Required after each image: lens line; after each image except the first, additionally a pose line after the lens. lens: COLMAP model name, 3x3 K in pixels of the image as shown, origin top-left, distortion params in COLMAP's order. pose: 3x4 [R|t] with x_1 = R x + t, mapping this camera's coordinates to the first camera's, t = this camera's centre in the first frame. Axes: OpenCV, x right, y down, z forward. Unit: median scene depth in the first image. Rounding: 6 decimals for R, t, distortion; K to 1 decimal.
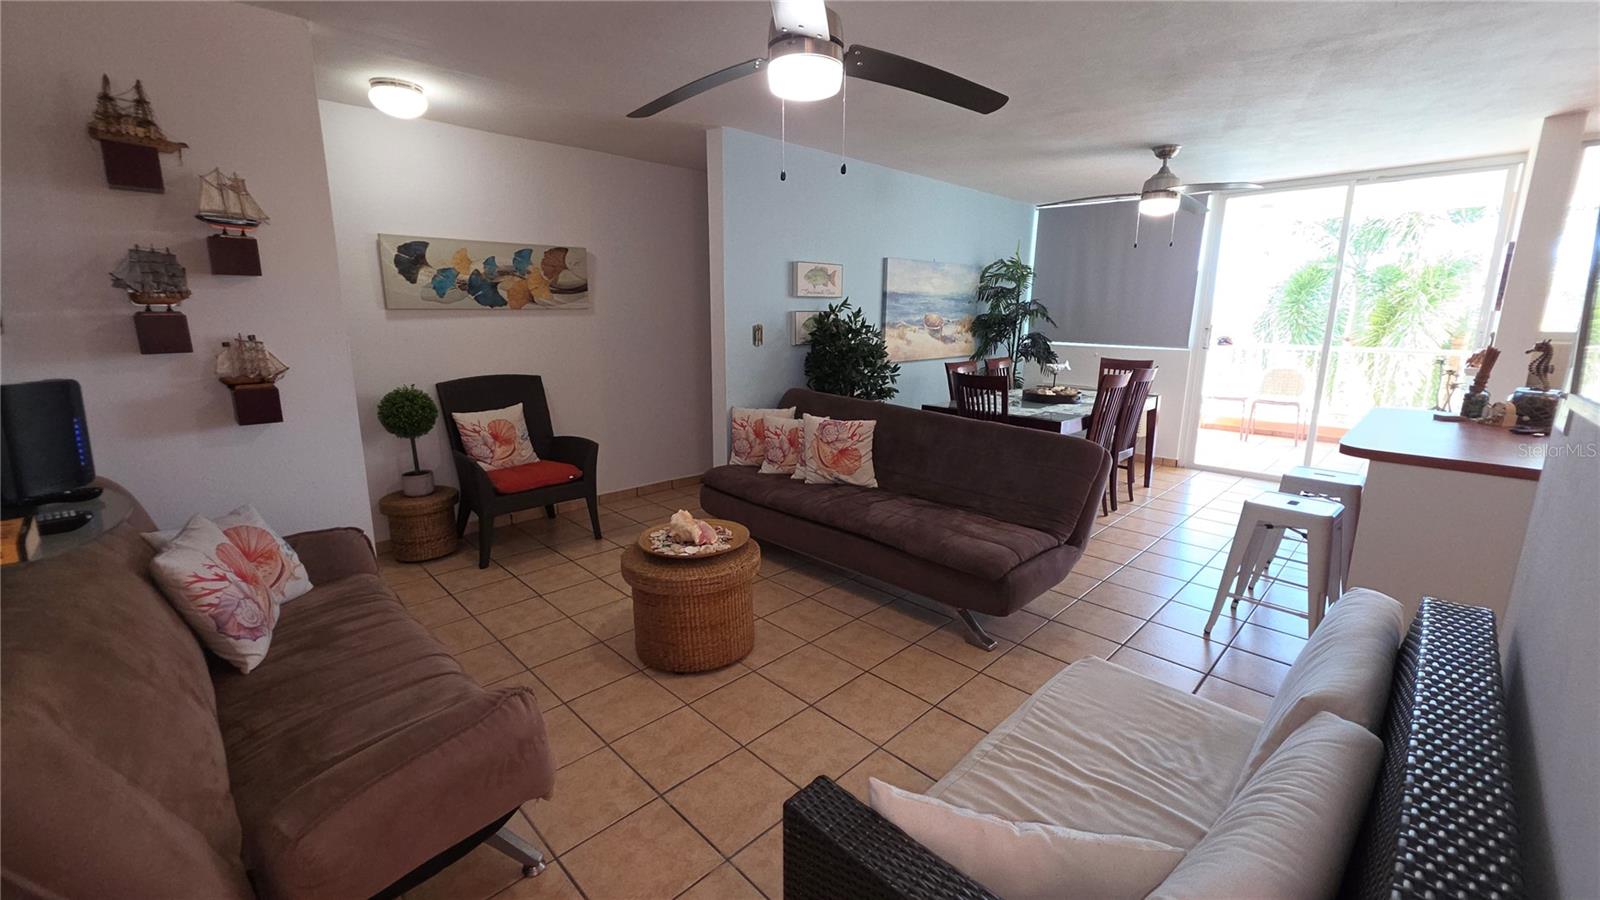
lens RADIAL K [[643.7, 0, 795.6], [0, 643.7, 439.4], [0, 0, 1]] dist [0.000078, 0.000210]
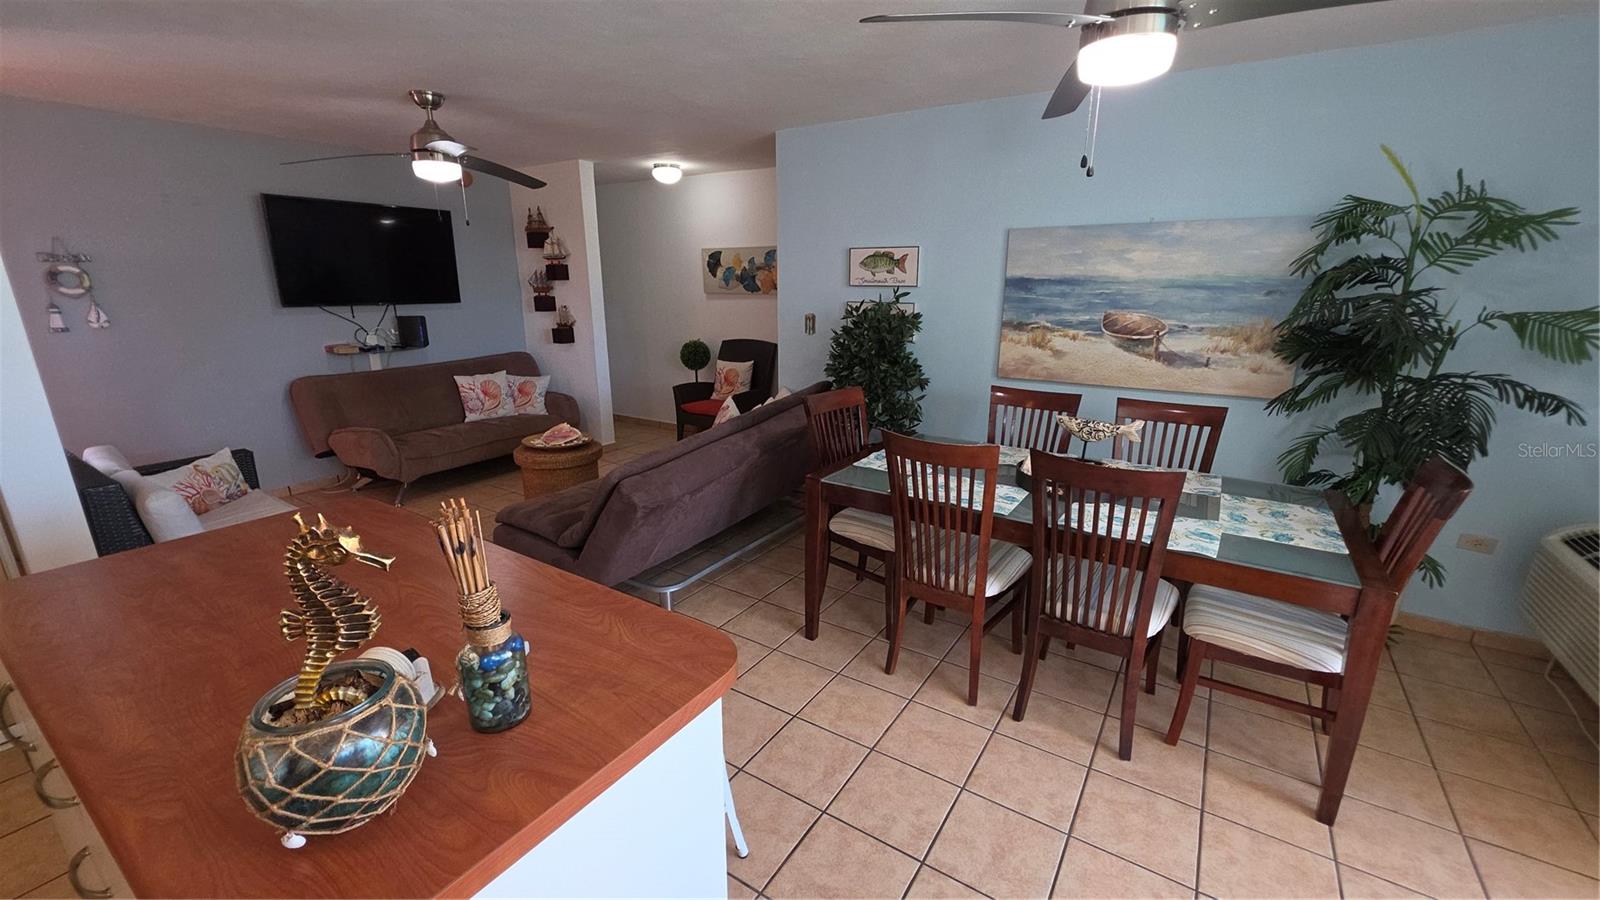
lens RADIAL K [[643.7, 0, 798.8], [0, 643.7, 453.5], [0, 0, 1]] dist [0.000078, 0.000210]
pose [[0.210453, 0.253695, -0.944113, 0.957076], [-0.192820, 0.957542, 0.214322, -0.178761], [0.958400, 0.136939, 0.250435, 0.743959]]
